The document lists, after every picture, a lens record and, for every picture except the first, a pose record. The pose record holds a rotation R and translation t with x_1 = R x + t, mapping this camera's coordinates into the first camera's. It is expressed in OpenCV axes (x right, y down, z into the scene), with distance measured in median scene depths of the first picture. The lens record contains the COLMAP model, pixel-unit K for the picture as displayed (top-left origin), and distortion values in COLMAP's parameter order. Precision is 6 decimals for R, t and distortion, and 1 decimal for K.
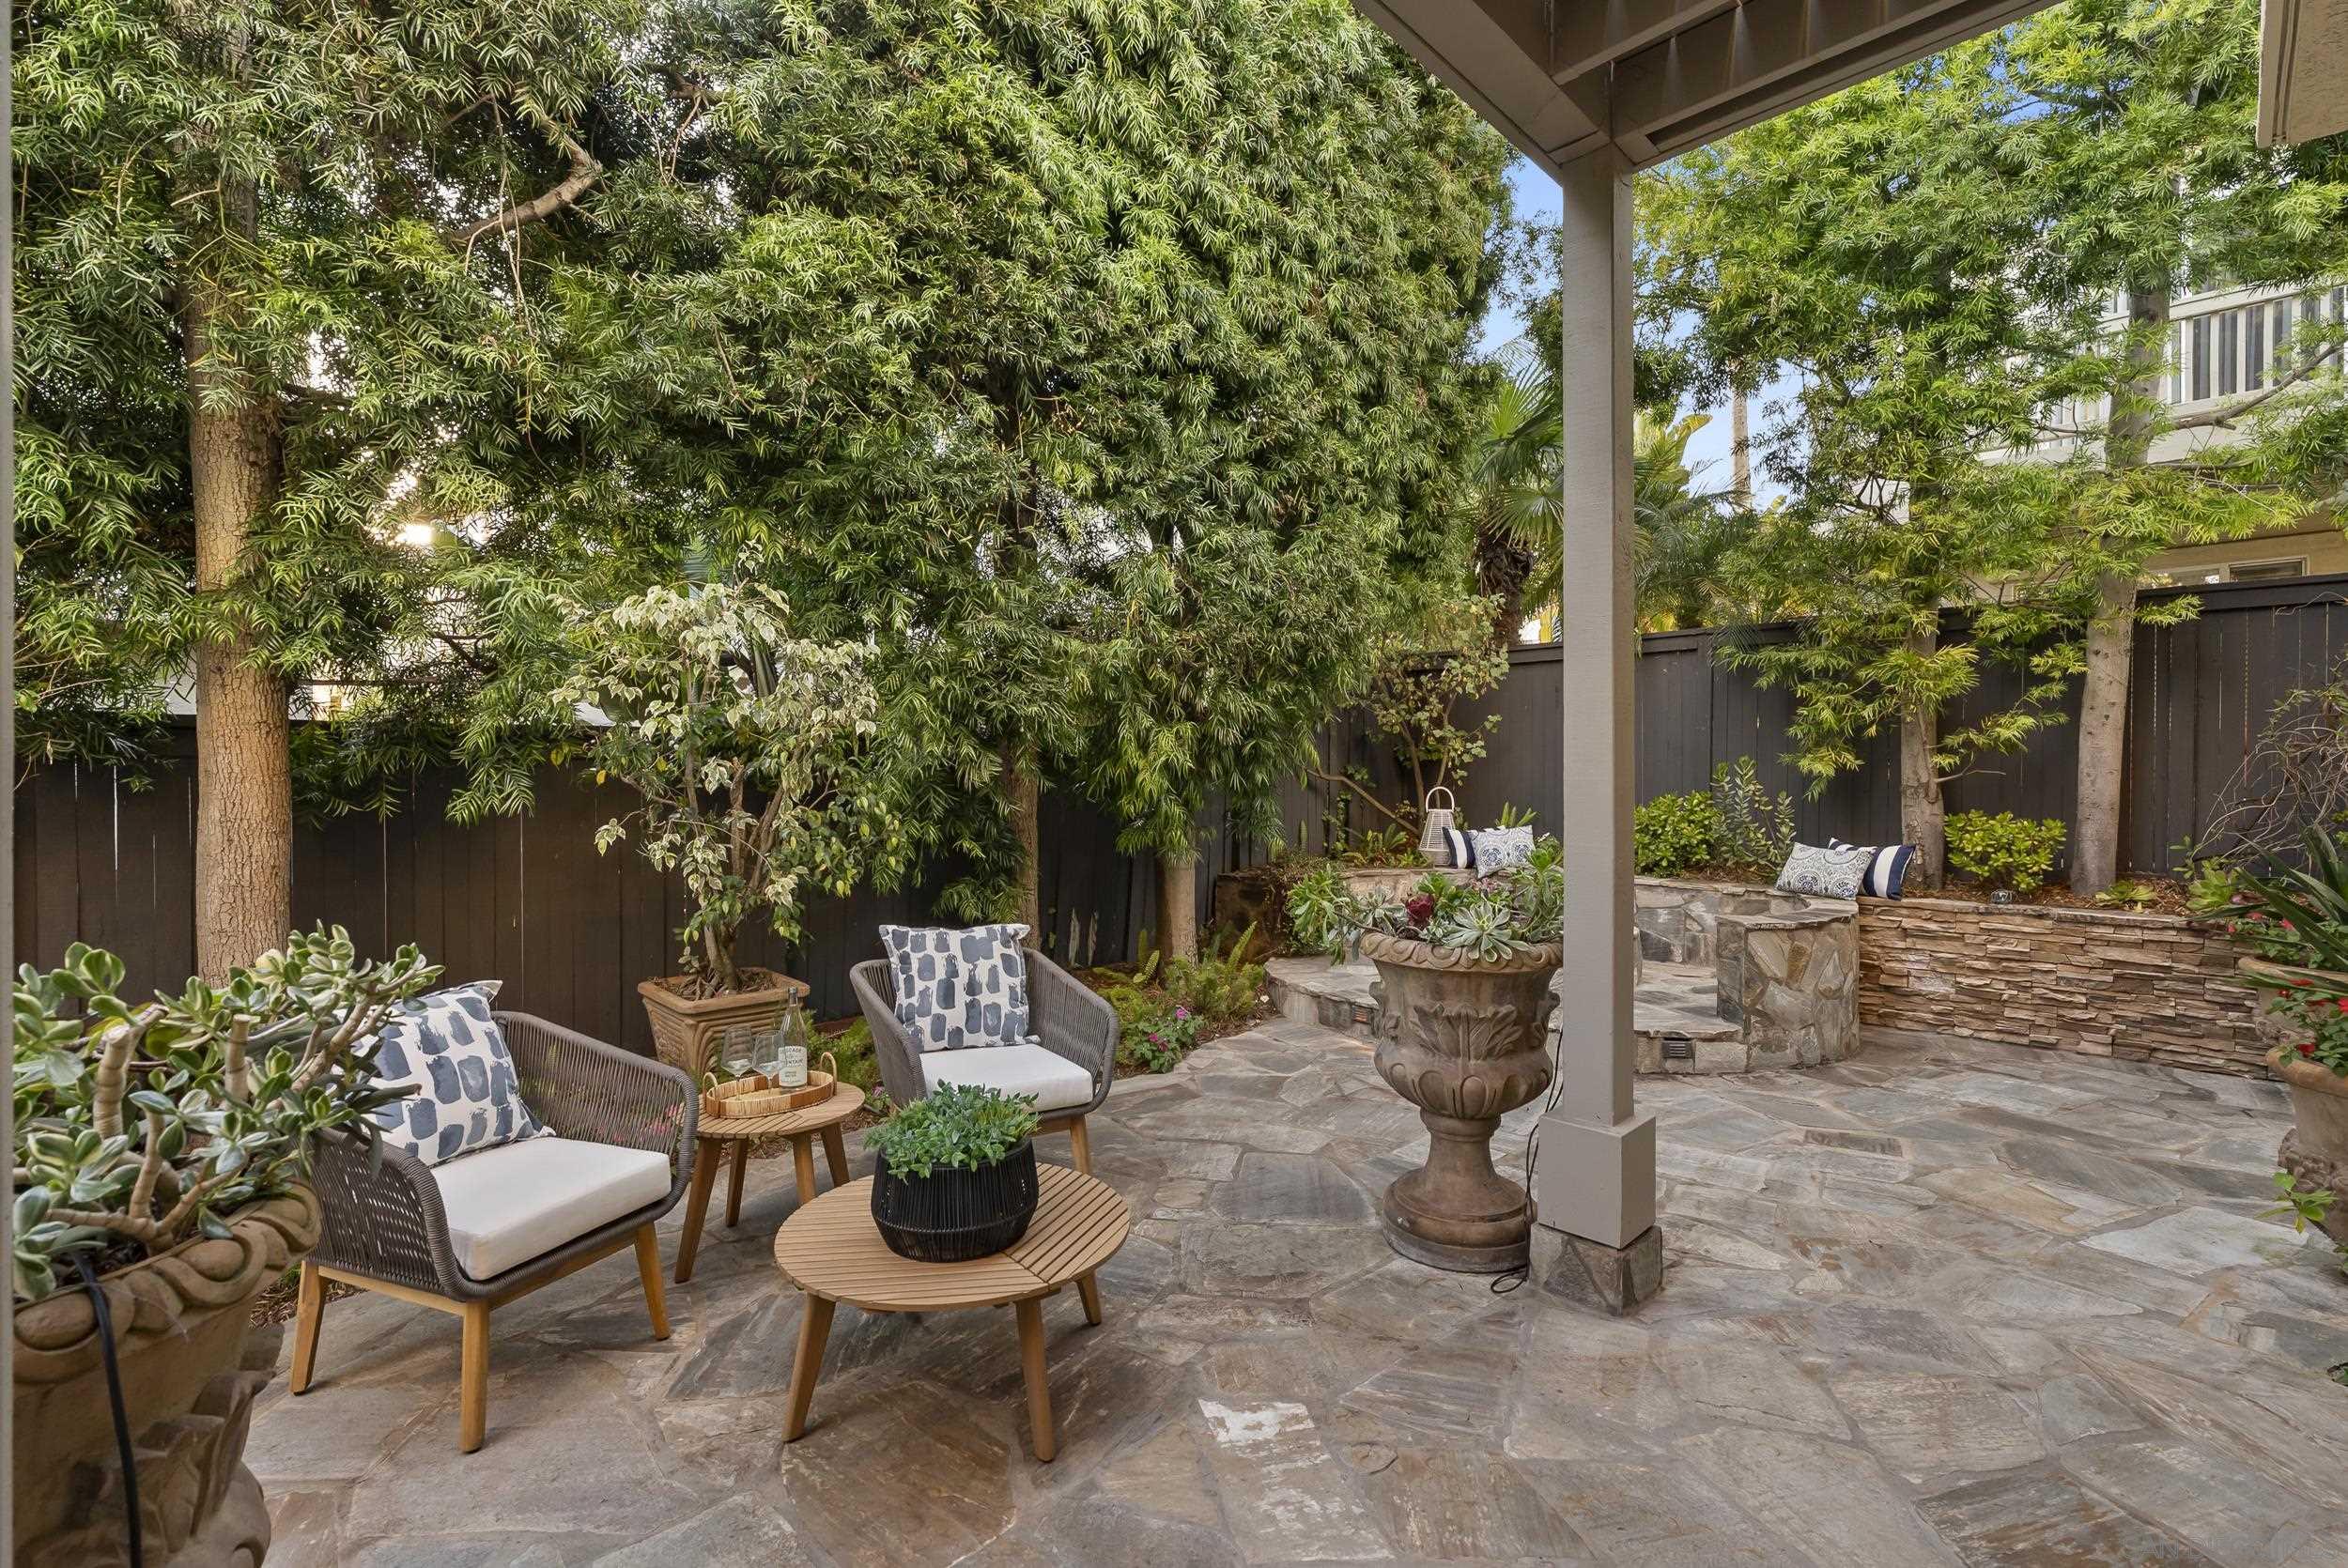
lens RADIAL K [[1099.8, 0, 1166.8], [0, 1099.8, 773.9], [0, 0, 1]] dist [0.001259, 0.000166]
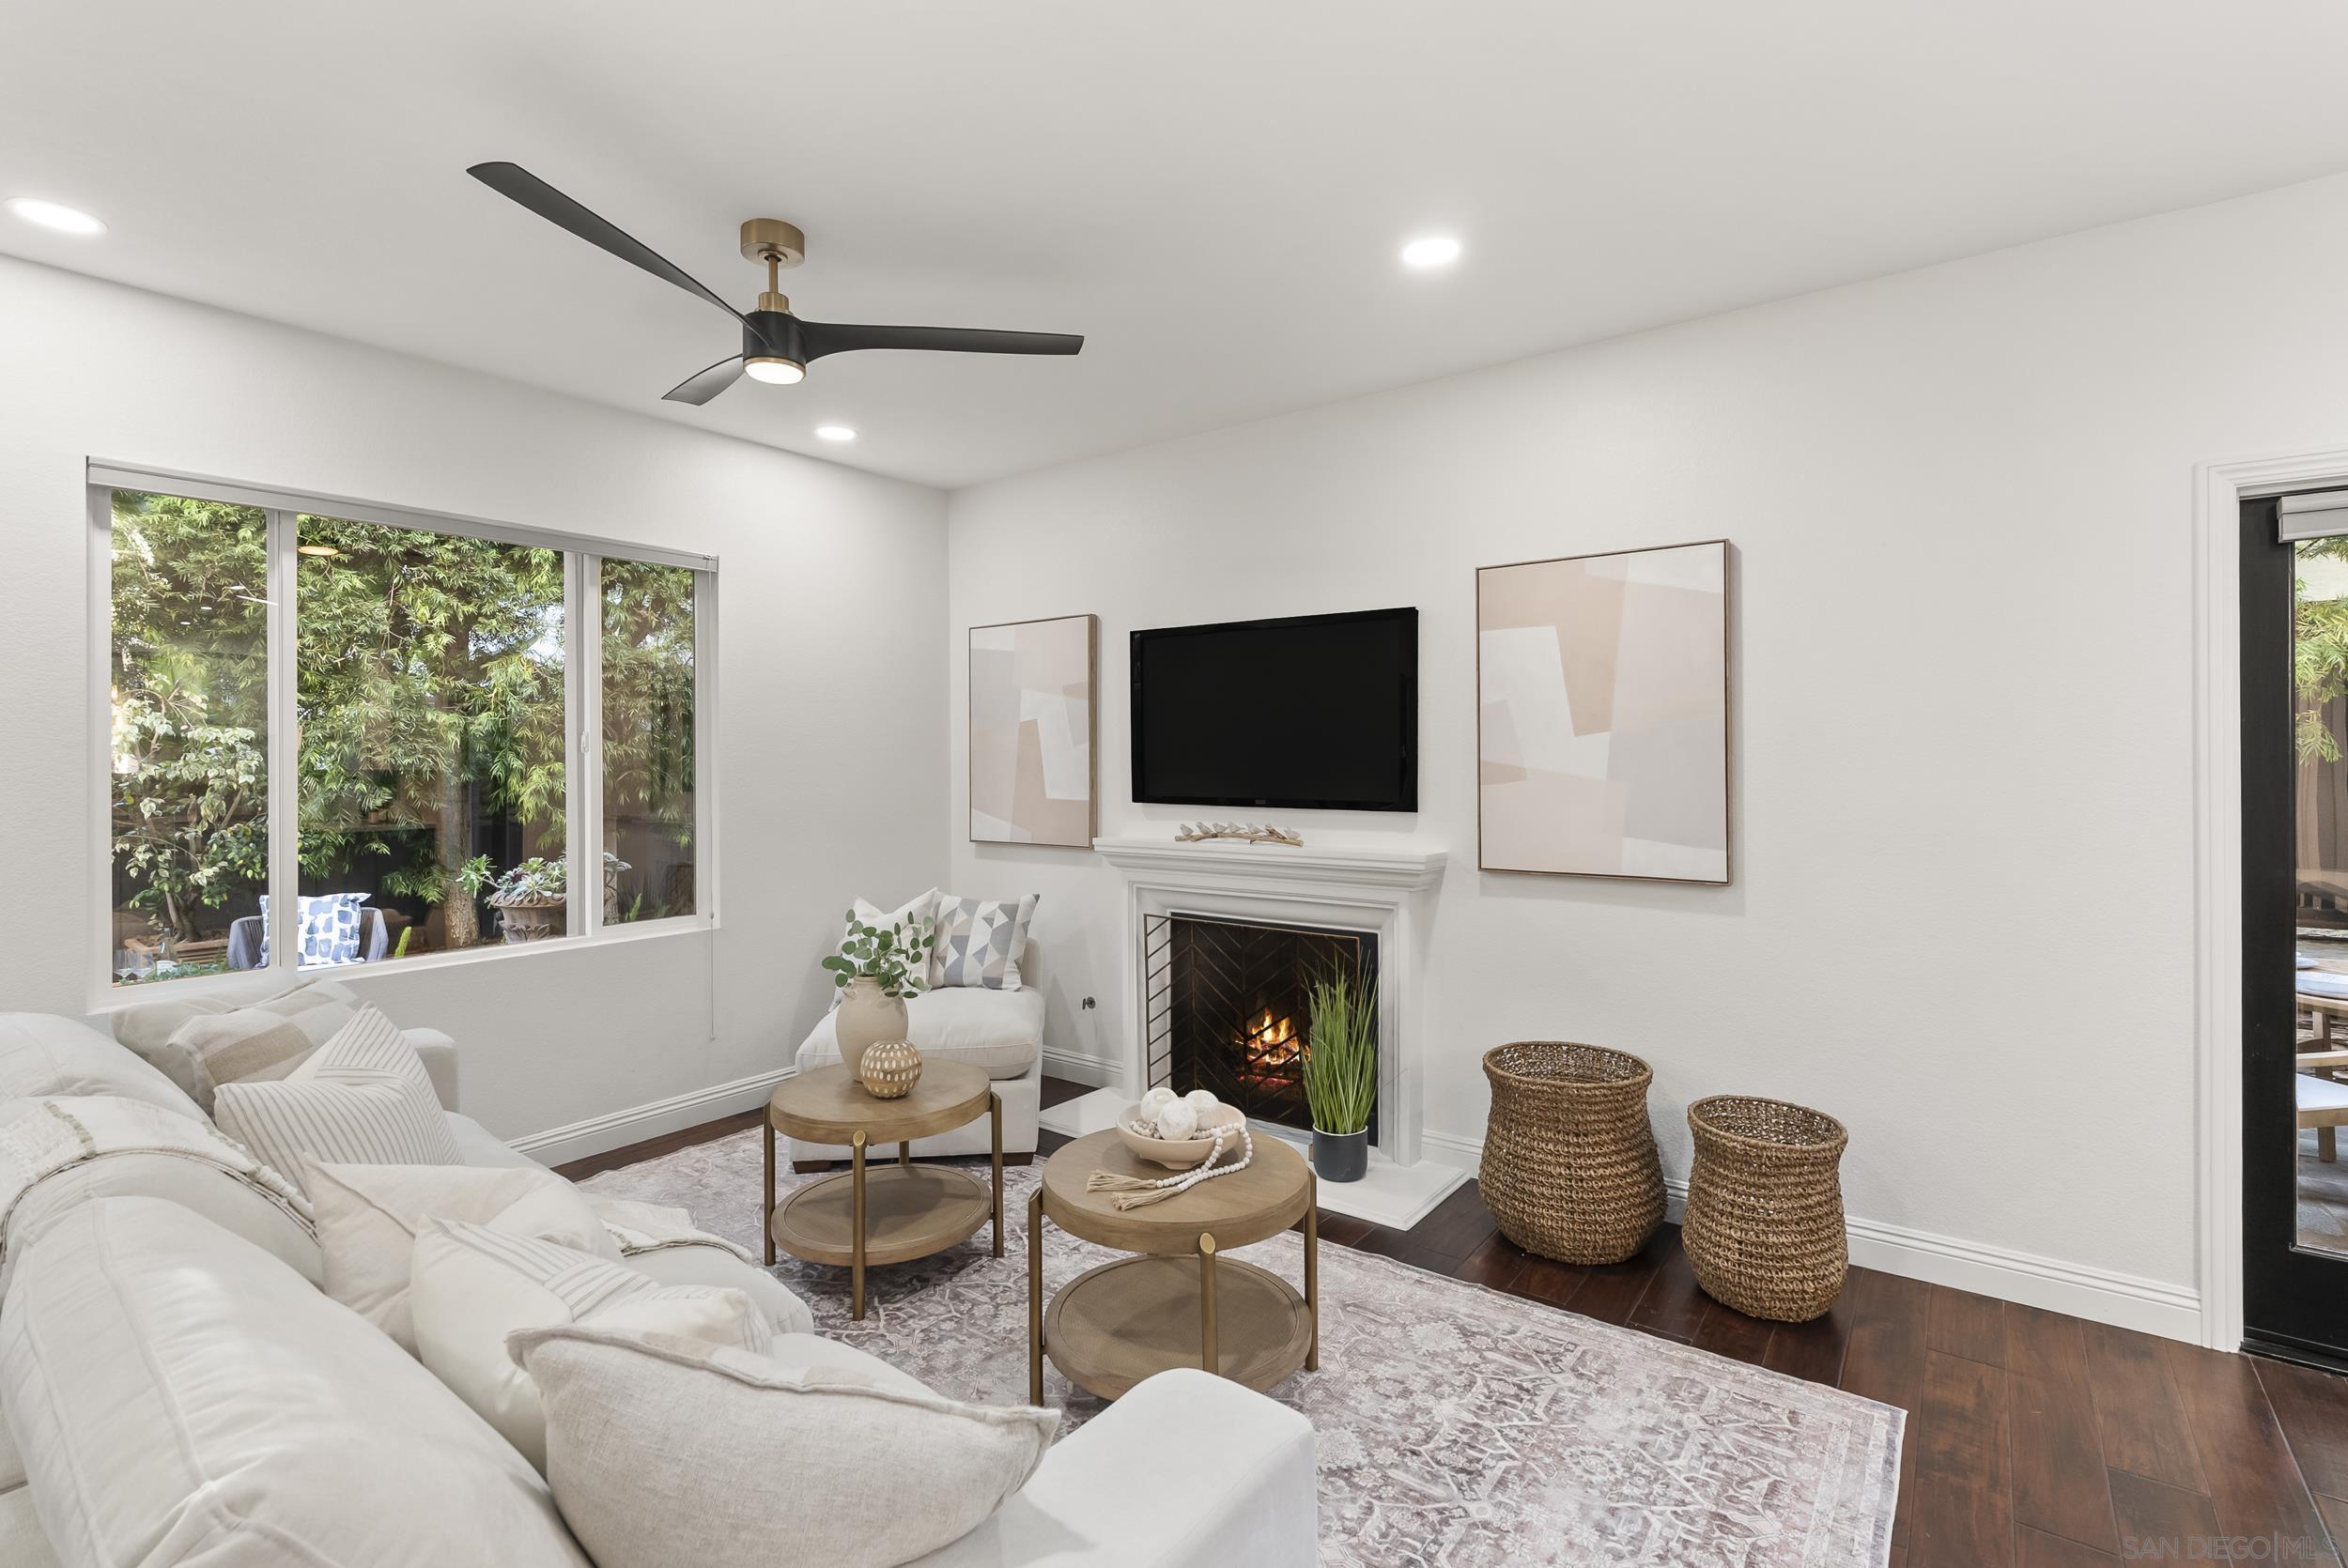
lens RADIAL K [[1106.1, 0, 1173.4], [0, 1106.1, 758.5], [0, 0, 1]] dist [0.000316, 0.000107]
pose [[0.989764, -0.007121, 0.142533, 0.899330], [0.007586, 0.999968, -0.002718, -0.058472], [-0.142509, 0.003771, 0.989786, -0.895758]]
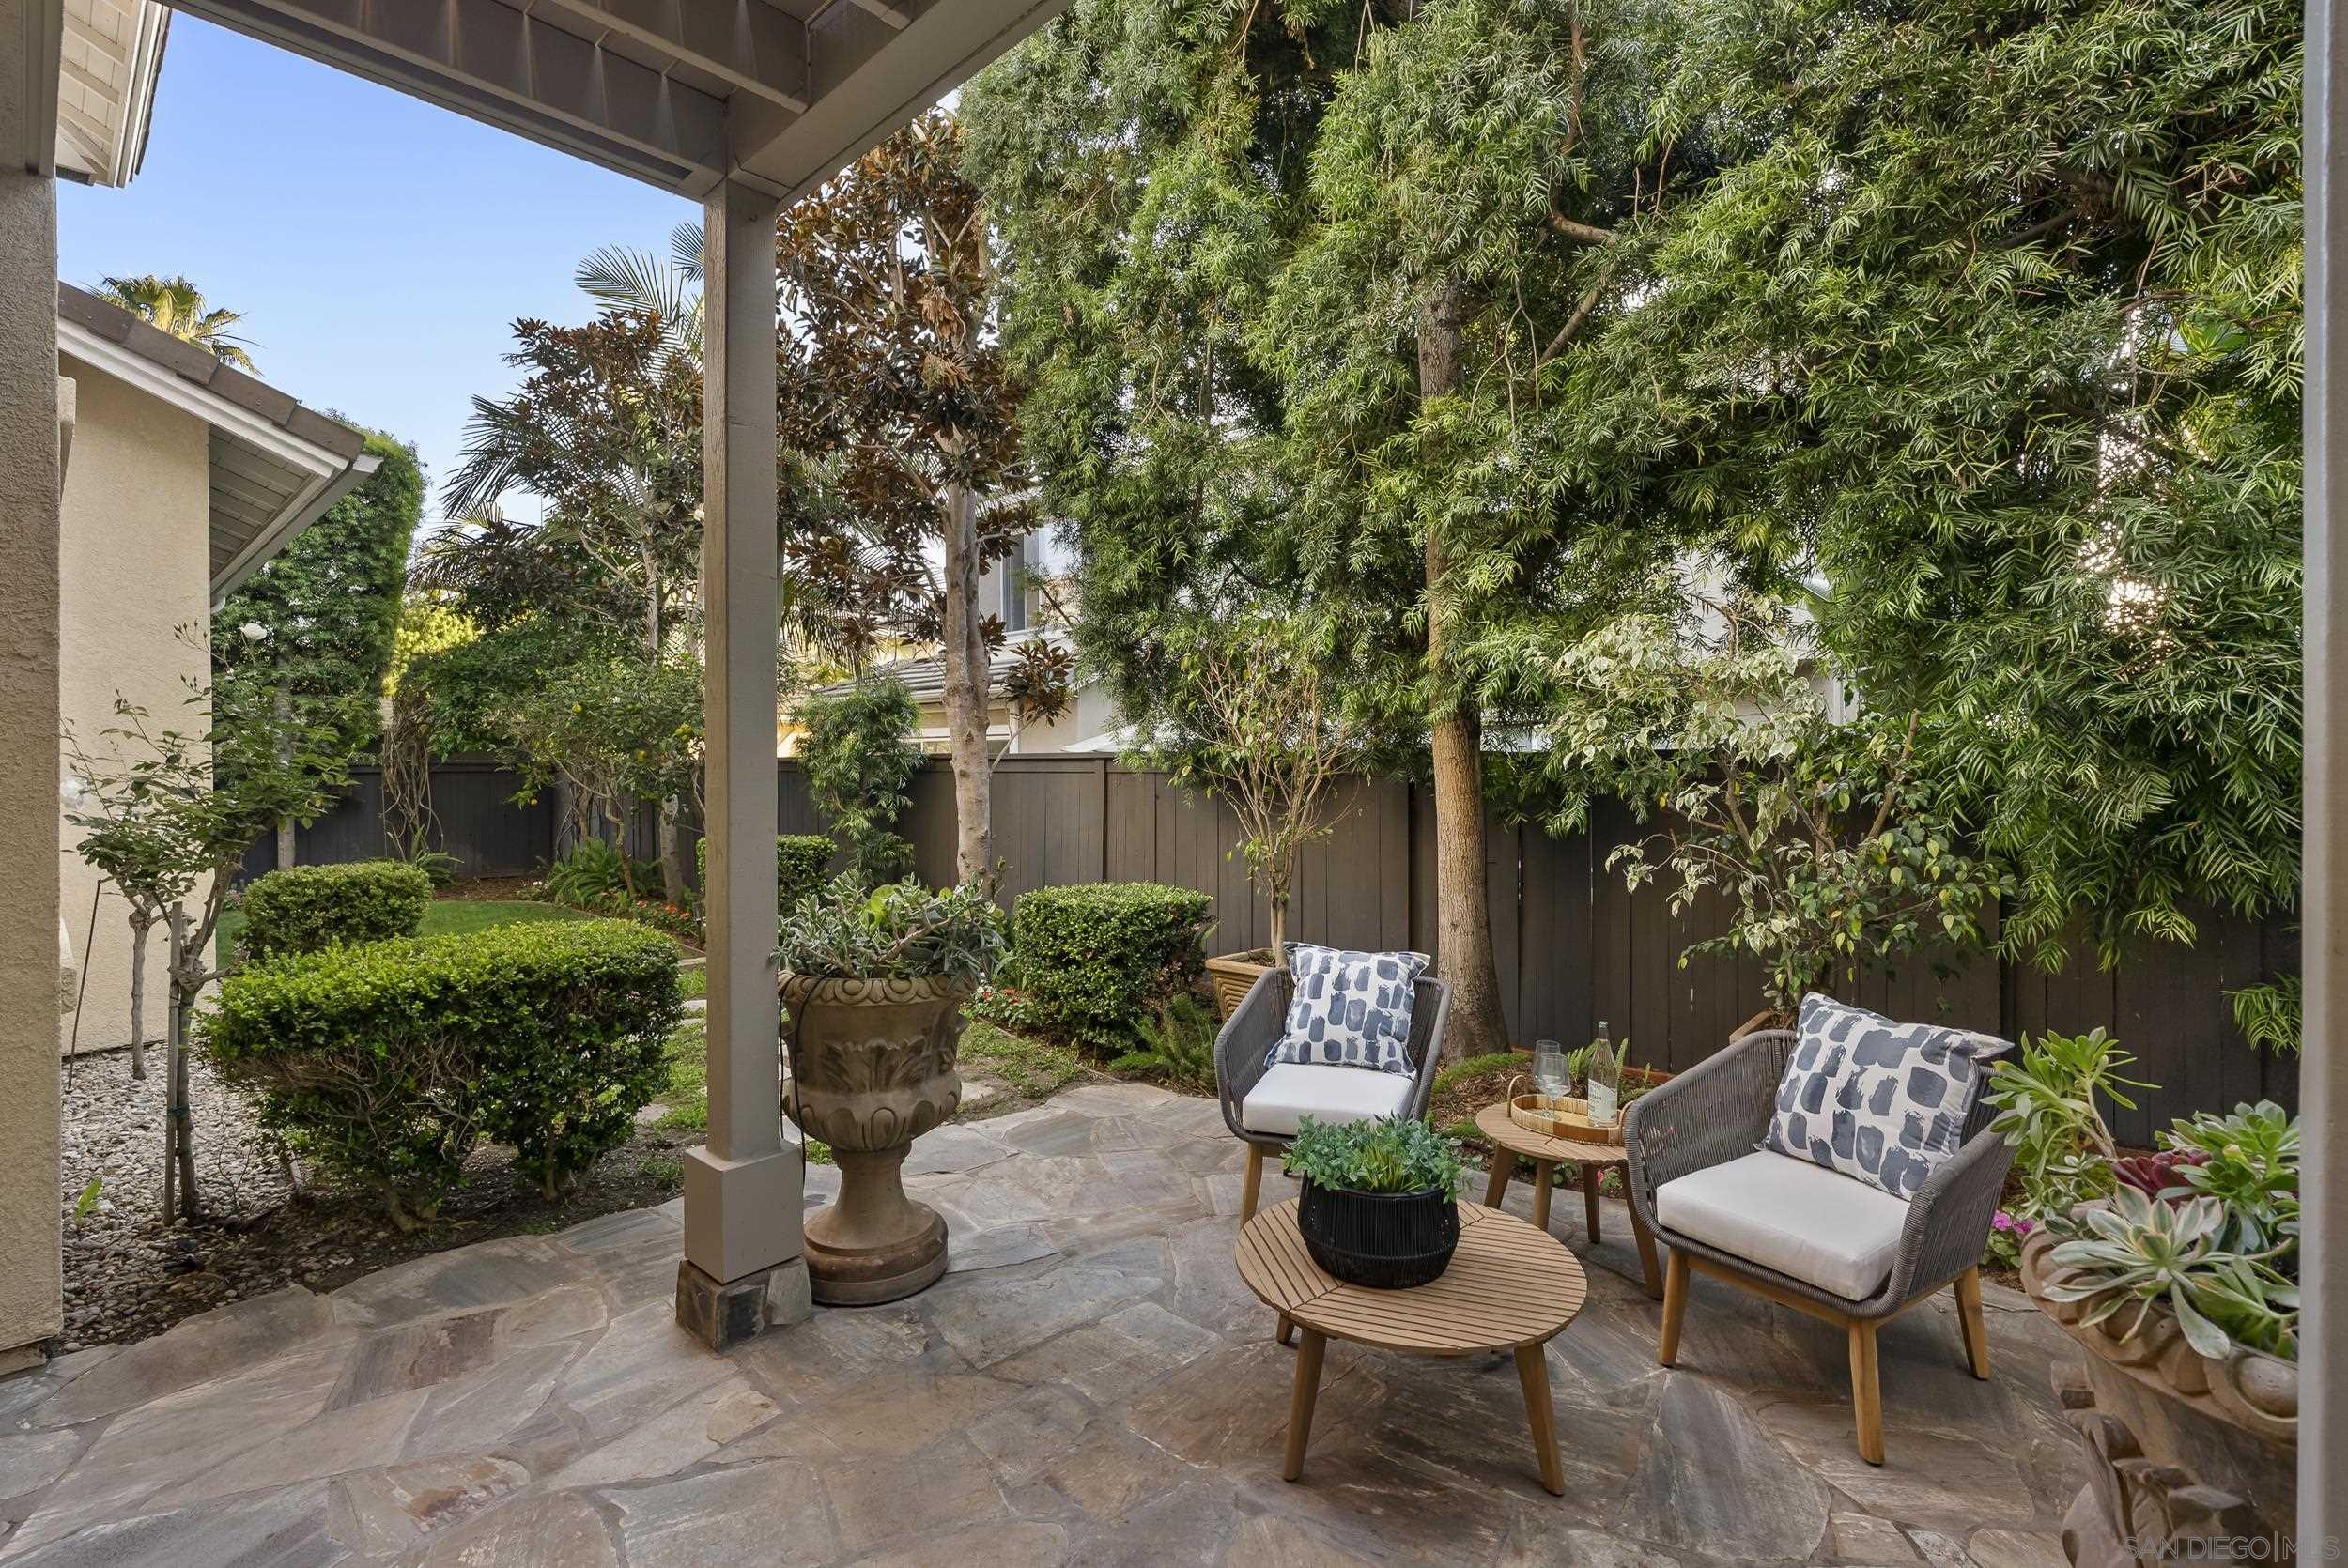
lens RADIAL K [[1099.8, 0, 1166.8], [0, 1099.8, 773.9], [0, 0, 1]] dist [0.001259, 0.000166]
pose [[0.027191, 0.005300, -0.999616, 0.547629], [-0.001056, 0.999986, 0.005273, -0.028239], [0.999630, 0.000913, 0.027196, 0.506318]]
